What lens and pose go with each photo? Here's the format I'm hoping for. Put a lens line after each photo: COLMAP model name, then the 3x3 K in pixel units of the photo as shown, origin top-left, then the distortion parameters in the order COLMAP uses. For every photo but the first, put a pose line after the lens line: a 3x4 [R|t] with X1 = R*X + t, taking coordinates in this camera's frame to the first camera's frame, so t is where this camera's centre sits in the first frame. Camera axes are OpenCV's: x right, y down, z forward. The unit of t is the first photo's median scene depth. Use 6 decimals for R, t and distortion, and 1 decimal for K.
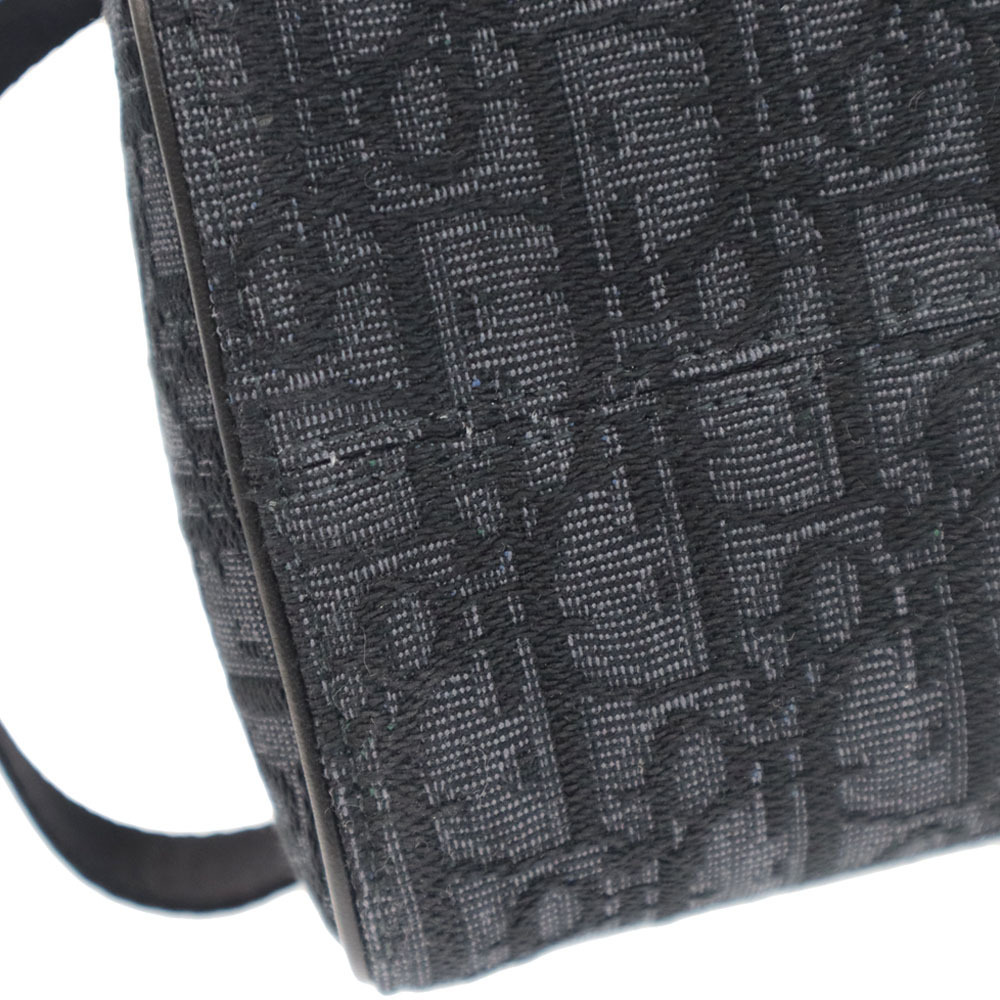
lens RADIAL K [[1591.8, 0, 500.1], [0, 1591.8, 500.9], [0, 0, 1]] dist [0.025855, 0.000000]
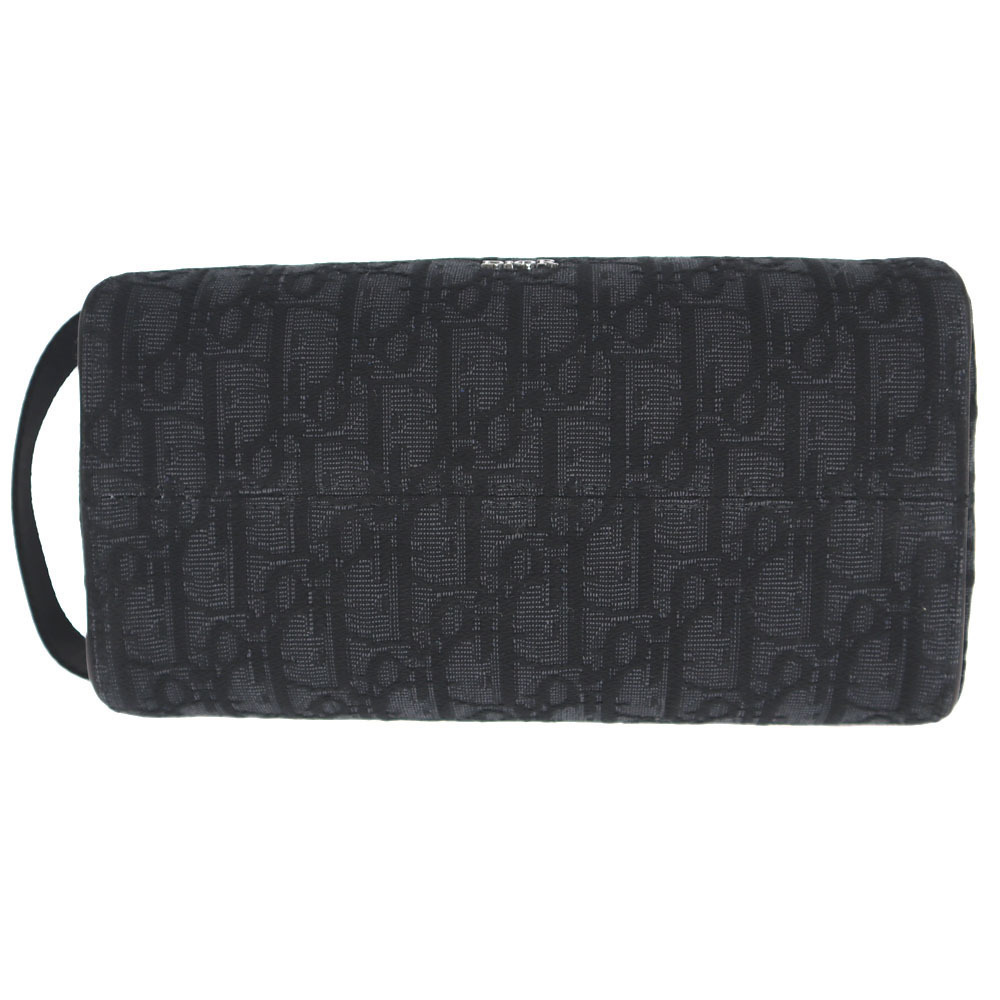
lens RADIAL K [[918.5, 0, 500.1], [0, 918.5, 497.5], [0, 0, 1]] dist [-0.012178, -0.007044]
pose [[0.963803, 0.202836, -0.173036, 0.778467], [-0.215663, 0.974704, -0.058665, -0.074081], [0.156760, 0.093859, 0.983167, -0.408109]]
